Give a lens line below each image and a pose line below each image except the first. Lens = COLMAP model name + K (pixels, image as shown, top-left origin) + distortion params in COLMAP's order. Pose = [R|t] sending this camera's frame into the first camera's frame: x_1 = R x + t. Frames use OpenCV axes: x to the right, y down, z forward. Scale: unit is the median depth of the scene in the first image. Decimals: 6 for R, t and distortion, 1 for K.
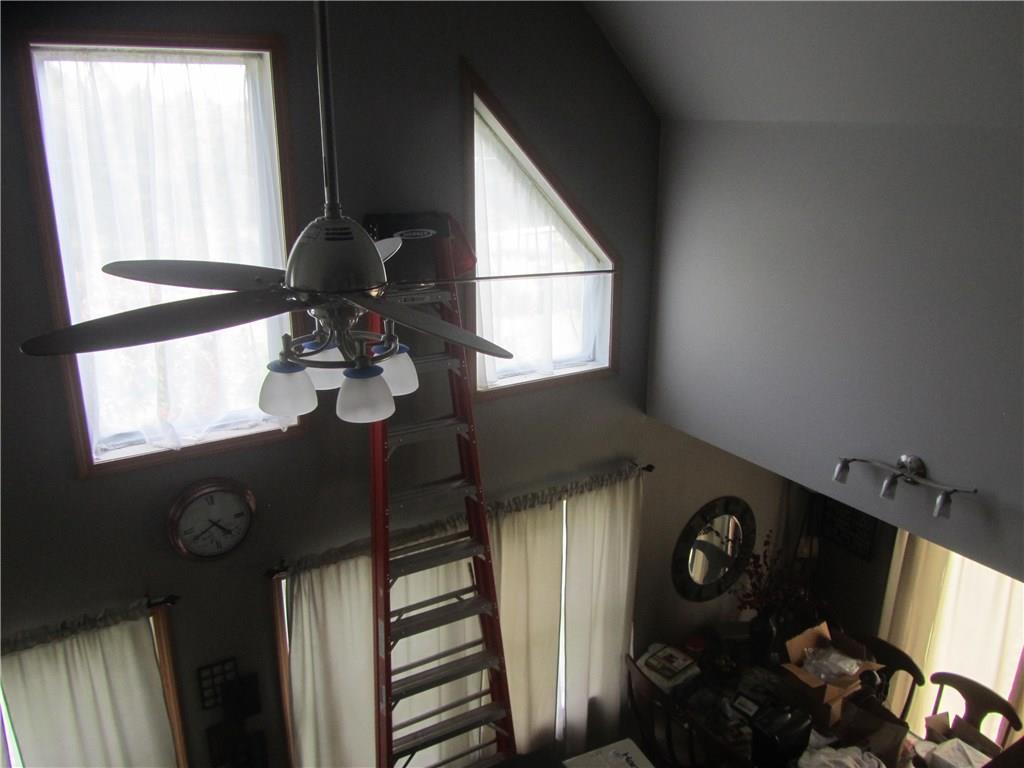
lens RADIAL K [[838.4, 0, 515.3], [0, 838.4, 391.9], [0, 0, 1]] dist [-0.038276, 0.002655]
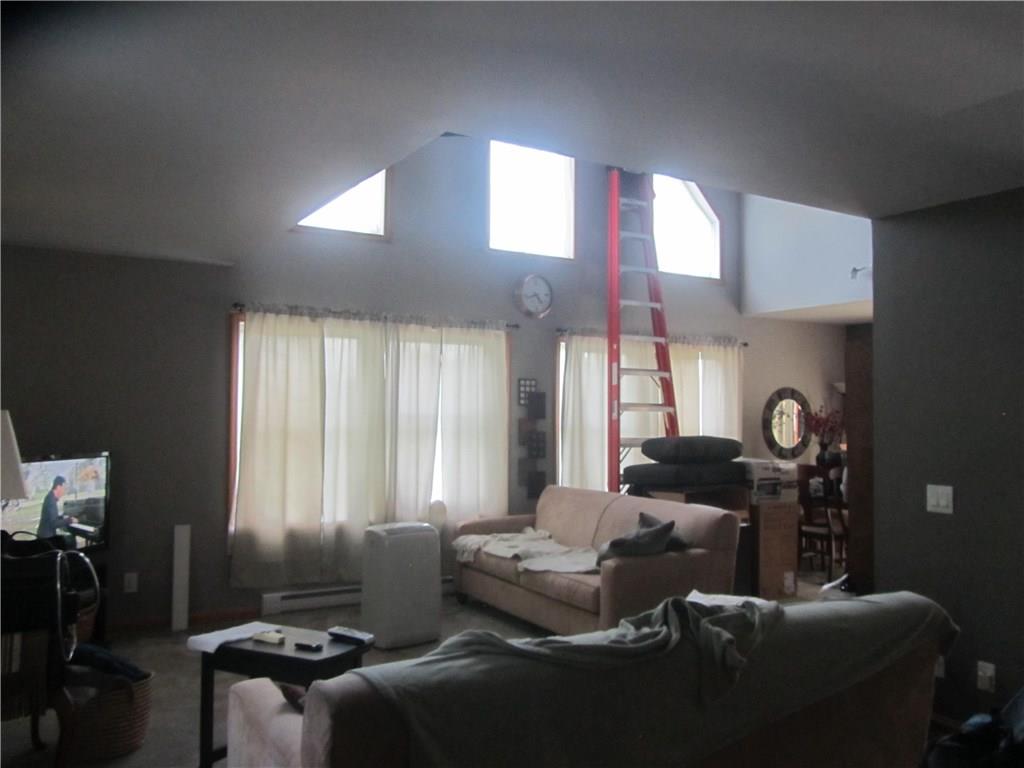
lens RADIAL K [[838.4, 0, 510.3], [0, 838.4, 388.1], [0, 0, 1]] dist [-0.038276, 0.002655]
pose [[0.999518, -0.002526, -0.030934, -0.325316], [-0.008378, 0.937732, -0.347258, 0.946395], [0.029884, 0.347350, 0.937259, -0.700896]]
